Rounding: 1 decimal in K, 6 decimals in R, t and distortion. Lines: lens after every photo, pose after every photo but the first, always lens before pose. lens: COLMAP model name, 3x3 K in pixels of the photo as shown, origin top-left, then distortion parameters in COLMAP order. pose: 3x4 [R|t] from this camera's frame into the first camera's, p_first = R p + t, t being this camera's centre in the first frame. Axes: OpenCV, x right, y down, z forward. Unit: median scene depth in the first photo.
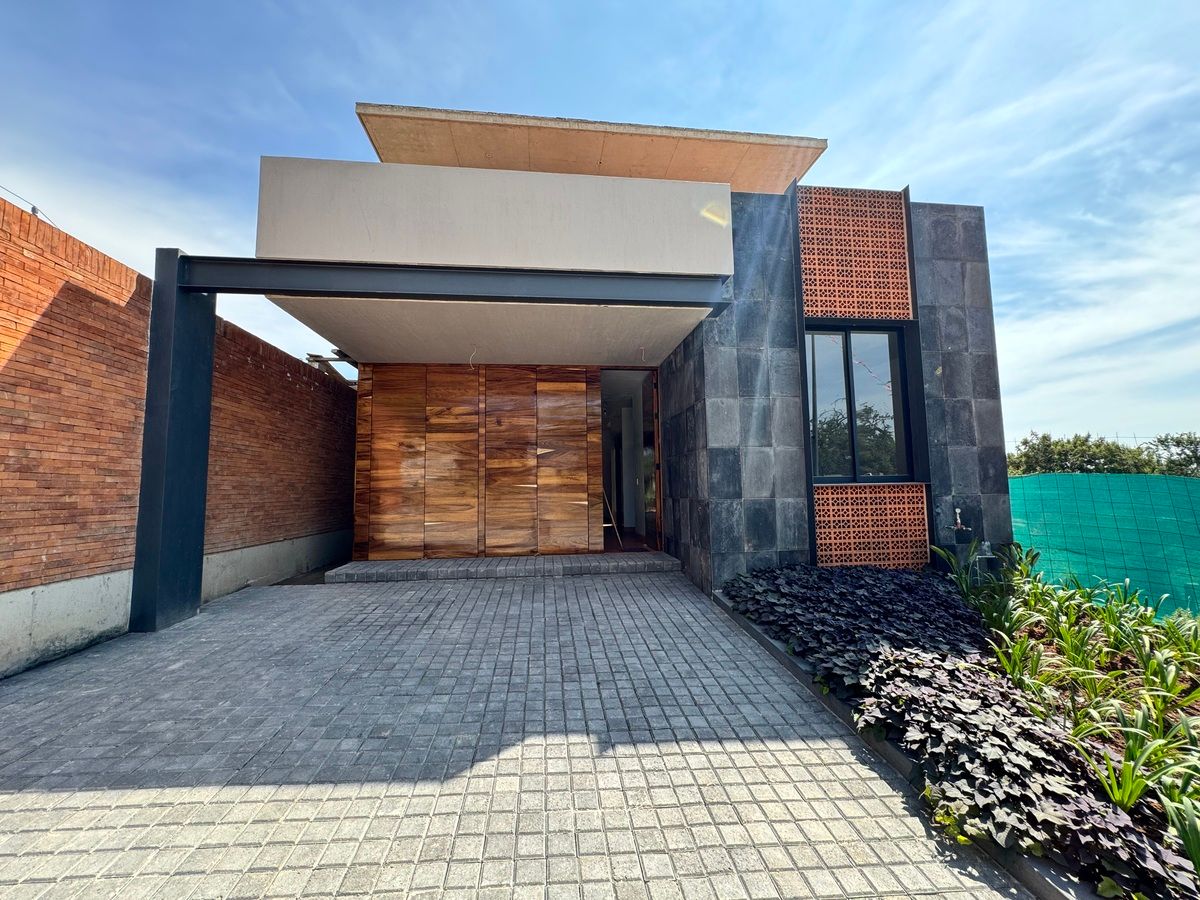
lens RADIAL K [[485.8, 0, 601.0], [0, 485.8, 448.8], [0, 0, 1]] dist [-0.002755, 0.000031]
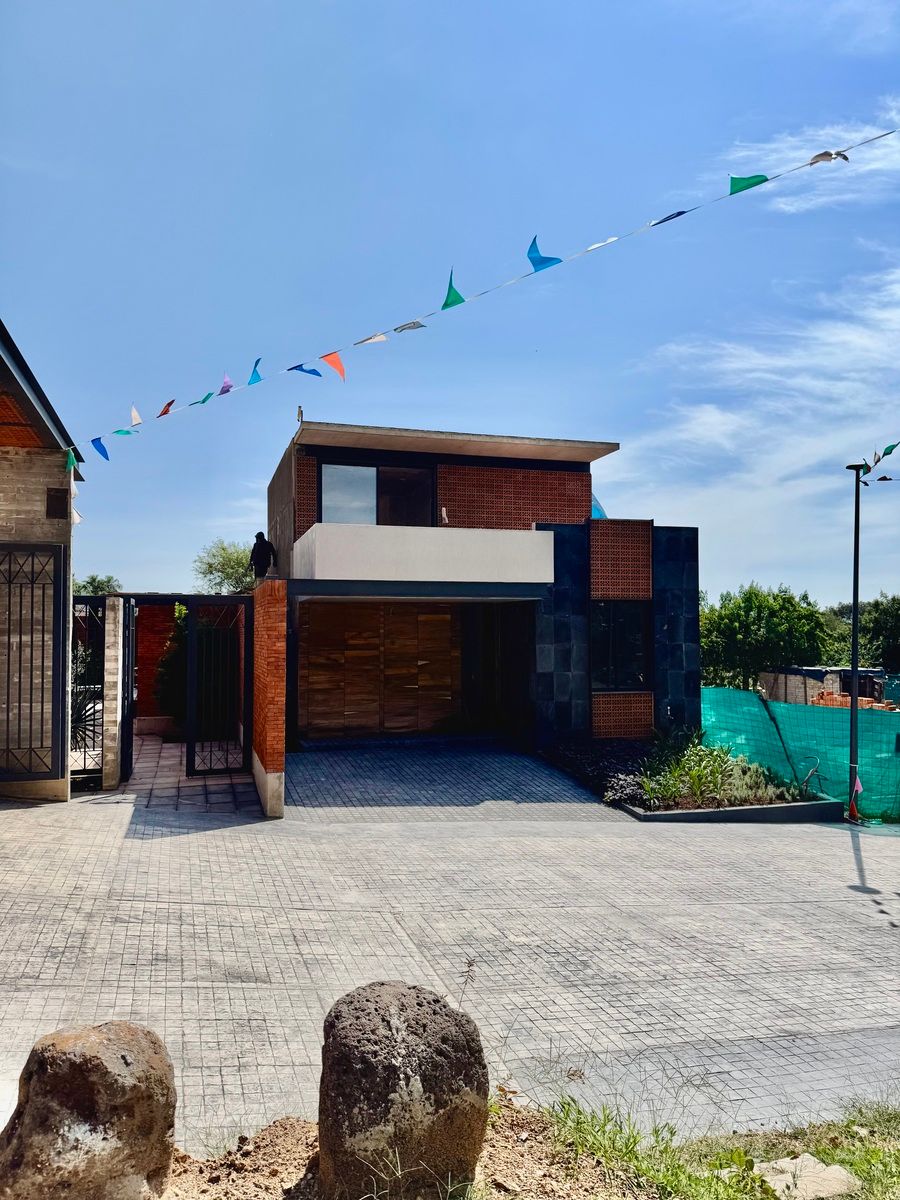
lens RADIAL K [[854.8, 0, 450.0], [0, 854.8, 600.0], [0, 0, 1]] dist [0.155768, -0.240142]
pose [[0.984666, 0.019749, 0.173331, -0.609099], [-0.028607, 0.998401, 0.048758, -0.389433], [-0.172091, -0.052968, 0.983656, -1.922489]]
